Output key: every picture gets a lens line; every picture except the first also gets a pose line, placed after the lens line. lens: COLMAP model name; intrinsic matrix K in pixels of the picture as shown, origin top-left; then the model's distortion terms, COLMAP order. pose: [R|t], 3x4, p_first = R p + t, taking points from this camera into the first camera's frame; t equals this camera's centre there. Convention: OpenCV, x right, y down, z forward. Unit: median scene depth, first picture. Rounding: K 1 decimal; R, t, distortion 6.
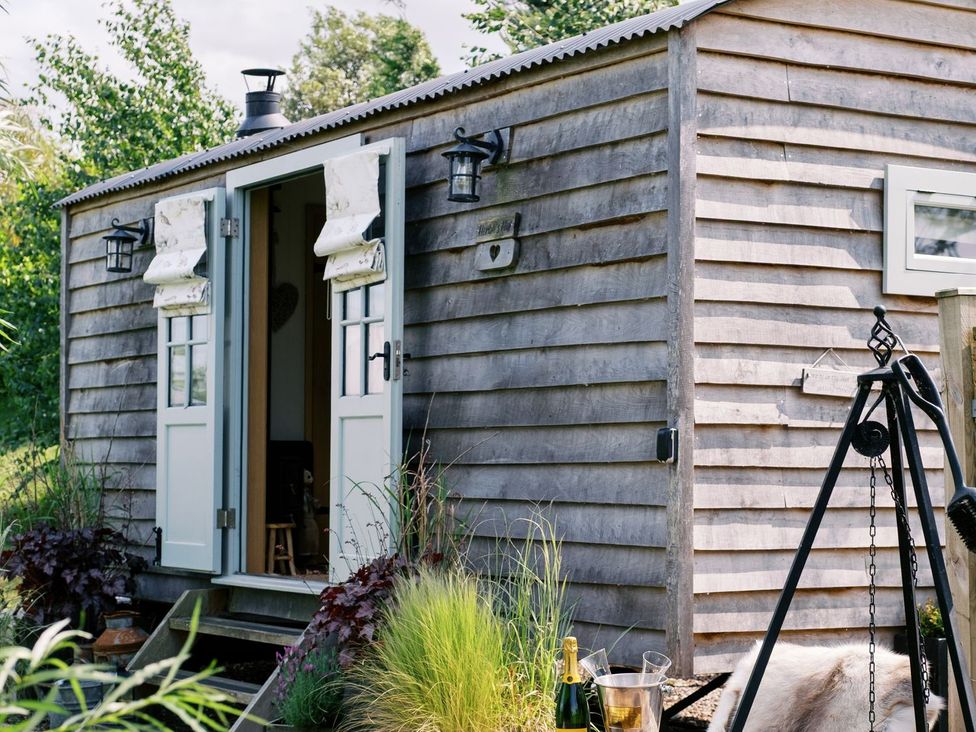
lens RADIAL K [[2253.6, 0, 488.0], [0, 2253.6, 366.0], [0, 0, 1]] dist [0.108963, 0.101990]
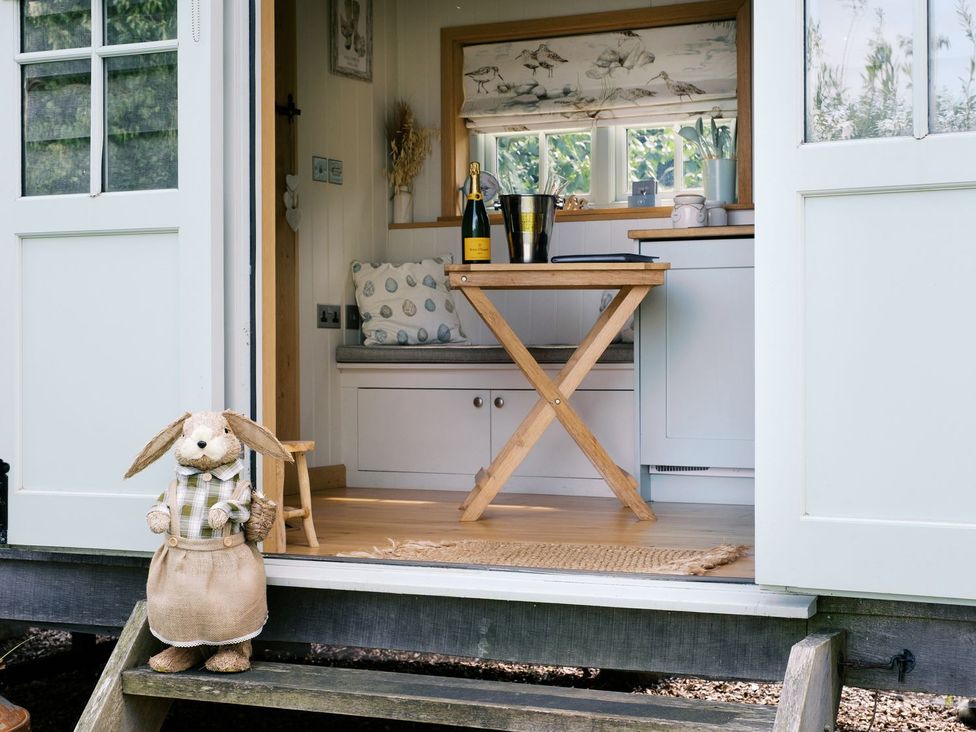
lens RADIAL K [[1741.4, 0, 490.2], [0, 1741.4, 333.7], [0, 0, 1]] dist [0.031047, 0.036063]
pose [[0.851866, -0.002750, 0.523752, -0.310108], [-0.013227, 0.999554, 0.026760, 0.044513], [-0.523592, -0.029724, 0.851450, 0.818588]]
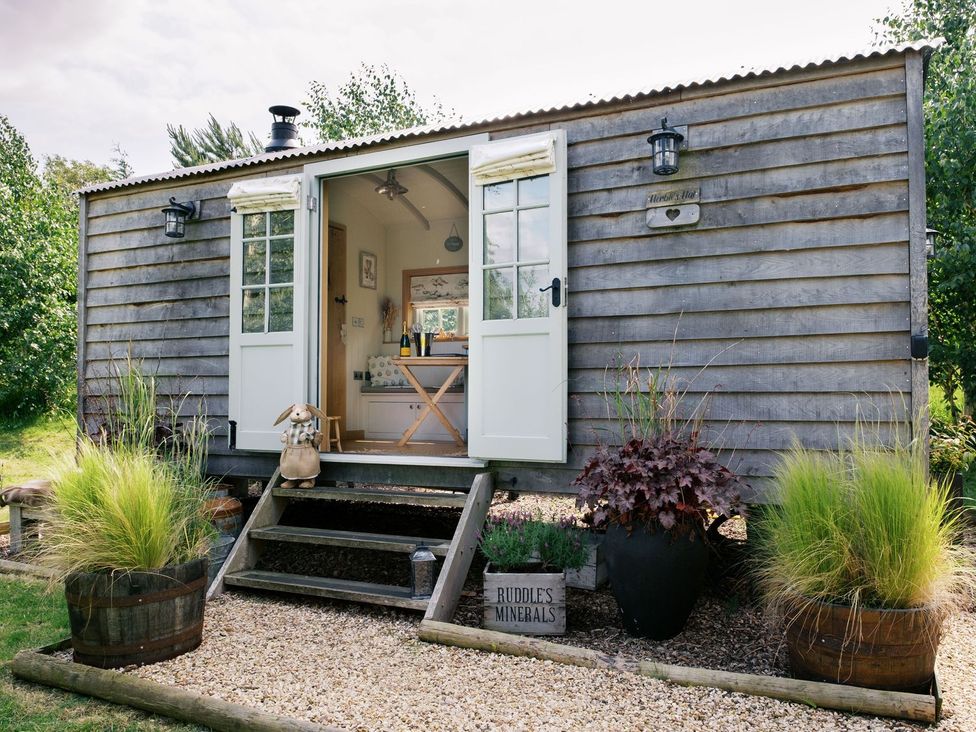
lens RADIAL K [[798.1, 0, 503.9], [0, 798.1, 371.6], [0, 0, 1]] dist [-0.007802, -0.004160]
pose [[0.830775, 0.014456, 0.556421, -0.351020], [-0.020044, 0.999791, 0.003952, 0.046003], [-0.556247, -0.014436, 0.830891, 0.642578]]
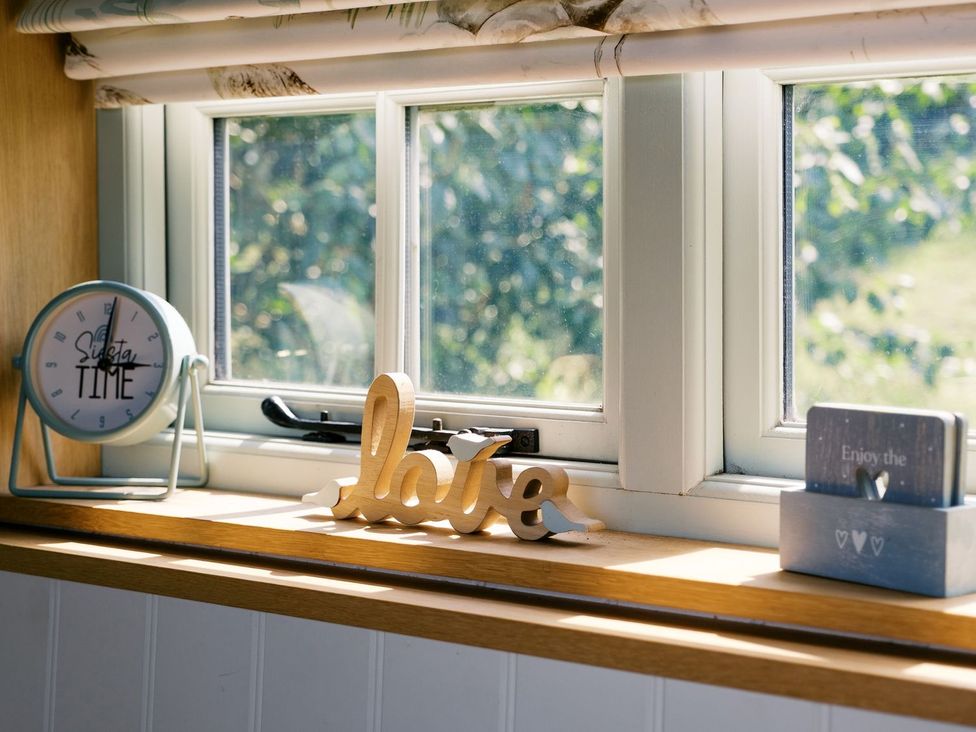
lens RADIAL K [[1741.4, 0, 490.2], [0, 1741.4, 333.7], [0, 0, 1]] dist [0.031047, 0.036063]
pose [[0.918656, -0.026432, 0.394173, 0.021864], [-0.009713, 0.995946, 0.089424, -0.011108], [-0.394939, -0.085979, 0.914675, 1.263877]]
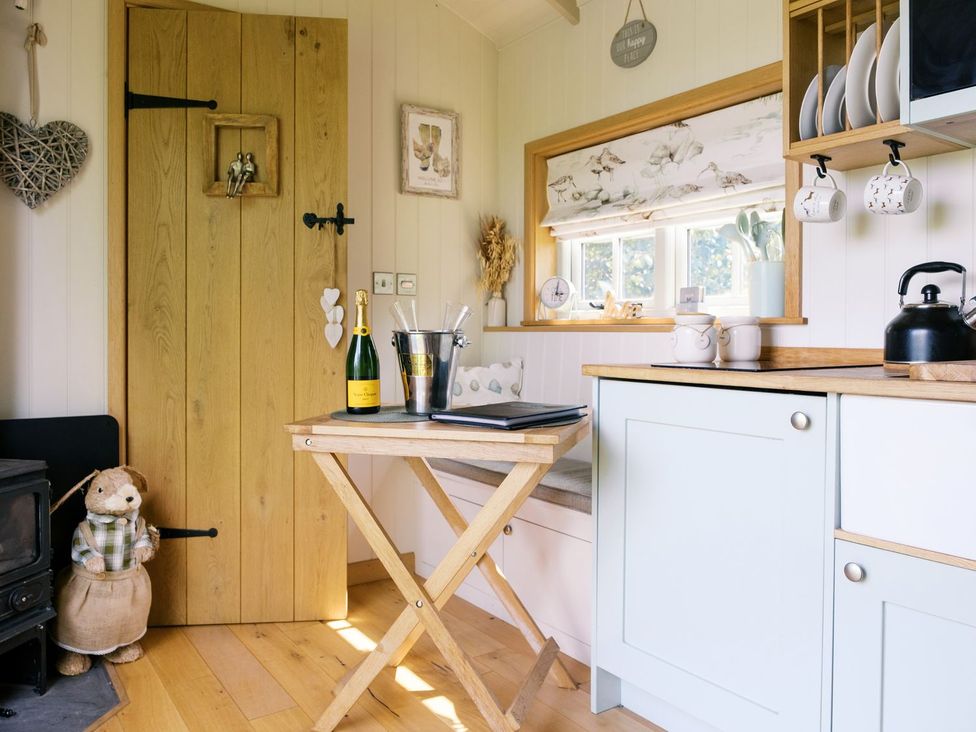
lens RADIAL K [[752.1, 0, 490.9], [0, 752.1, 346.5], [0, 0, 1]] dist [-0.023683, -0.000520]
pose [[0.997535, -0.005418, 0.069966, 0.001082], [0.000991, 0.998003, 0.063163, 0.007281], [-0.070168, -0.062938, 0.995548, 1.102875]]
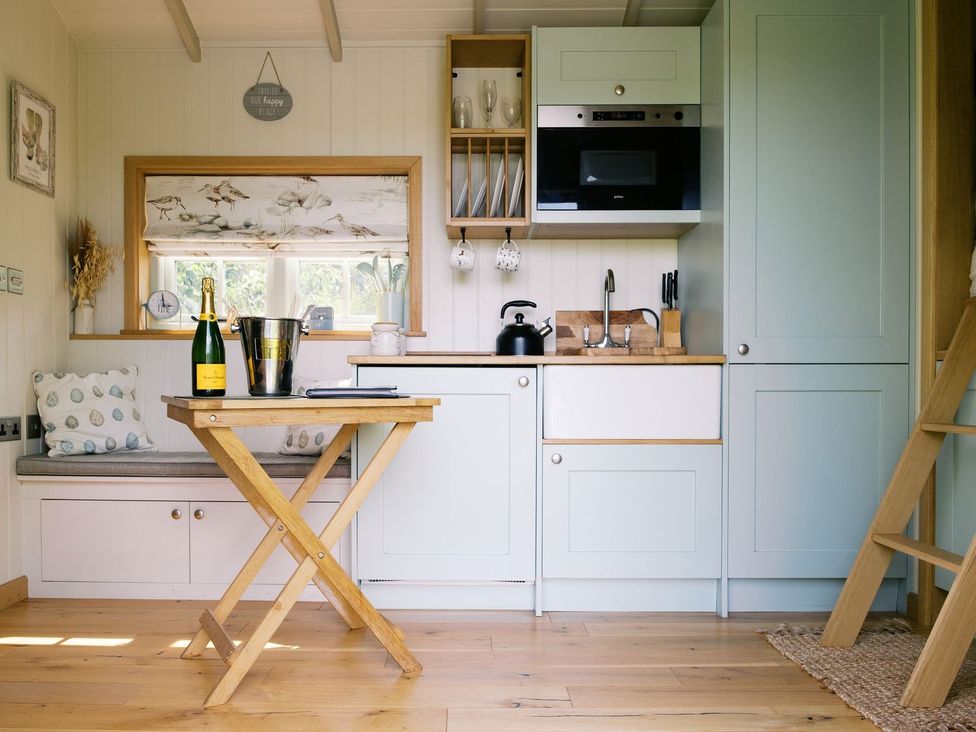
lens RADIAL K [[767.3, 0, 461.0], [0, 767.3, 397.0], [0, 0, 1]] dist [-0.008001, -0.012445]
pose [[0.523464, -0.016444, 0.851889, -0.169501], [-0.037199, 0.998419, 0.042131, 0.026378], [-0.851236, -0.053744, 0.522025, 1.122817]]
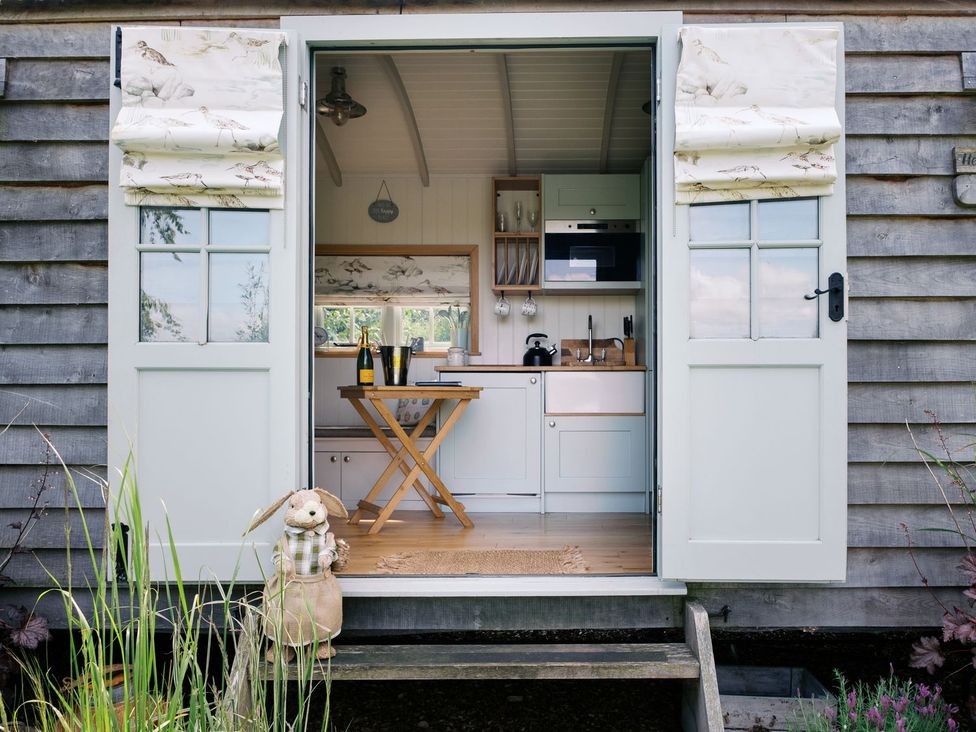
lens RADIAL K [[808.6, 0, 553.6], [0, 808.6, 401.1], [0, 0, 1]] dist [-0.012055, -0.006132]
pose [[0.509192, 0.000290, 0.860653, -0.357264], [-0.034651, 0.999196, 0.020164, 0.033675], [-0.859955, -0.040090, 0.508793, 0.976281]]
